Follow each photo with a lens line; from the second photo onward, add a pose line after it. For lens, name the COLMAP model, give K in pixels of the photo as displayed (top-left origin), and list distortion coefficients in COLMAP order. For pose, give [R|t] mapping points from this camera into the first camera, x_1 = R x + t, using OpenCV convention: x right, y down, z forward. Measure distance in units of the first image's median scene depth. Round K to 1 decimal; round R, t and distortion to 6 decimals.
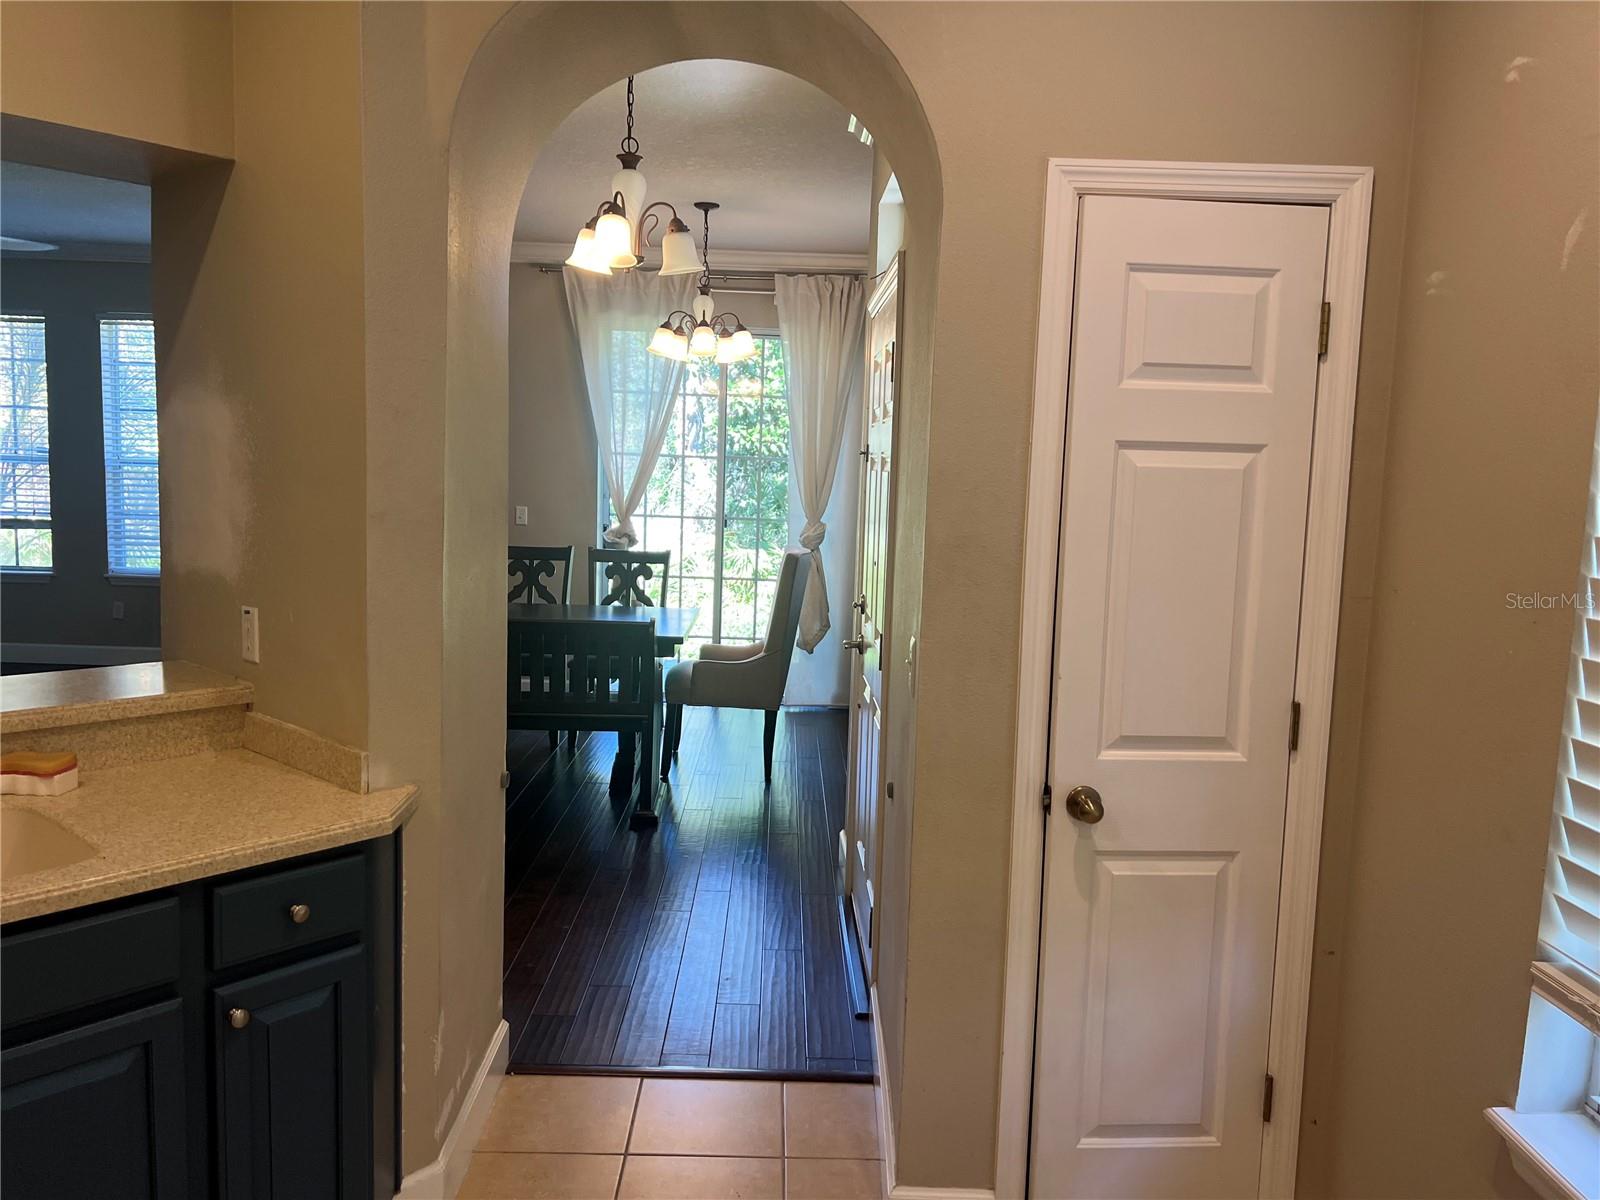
lens RADIAL K [[1203.2, 0, 800.0], [0, 1203.2, 600.0], [0, 0, 1]] dist [0.061982, -0.001656]
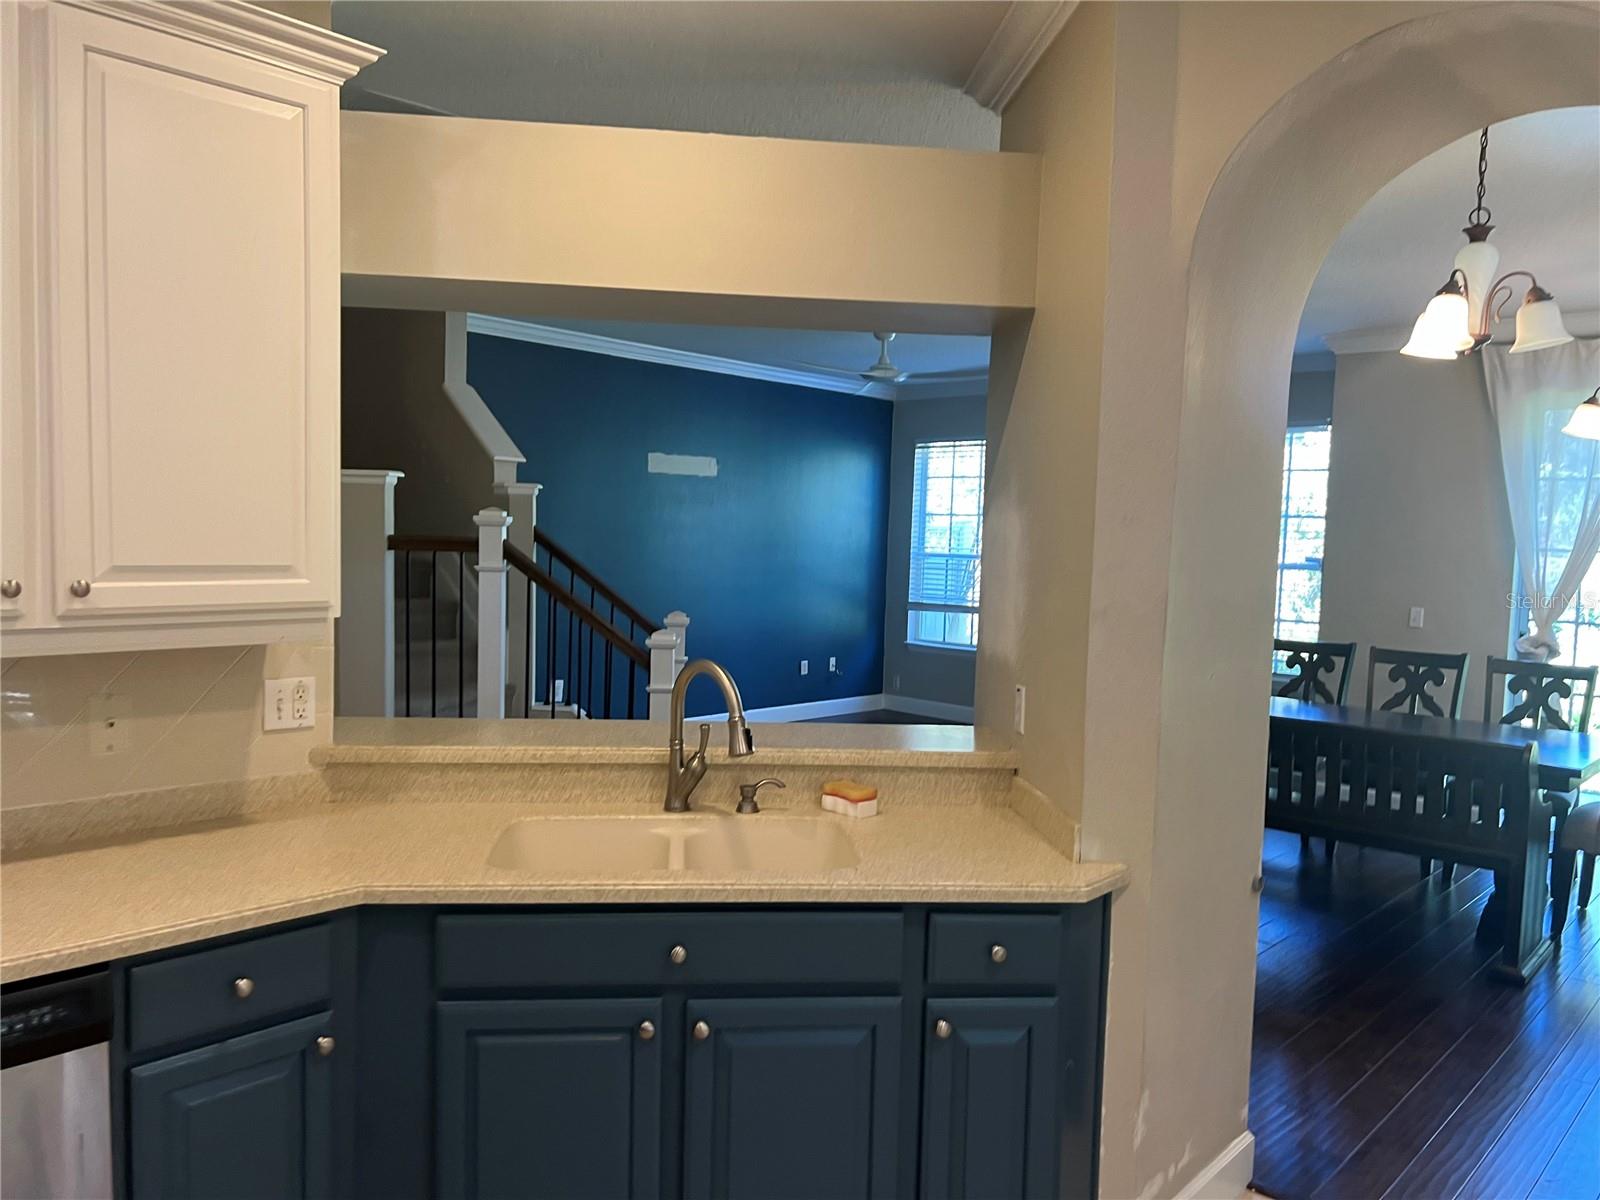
lens RADIAL K [[1200.1, 0, 796.9], [0, 1200.1, 615.9], [0, 0, 1]] dist [0.074222, -0.080129]
pose [[0.739871, 0.039668, -0.671579, 0.111917], [-0.083573, 0.995947, -0.033244, -0.002937], [0.667538, 0.080722, 0.740187, 0.005726]]
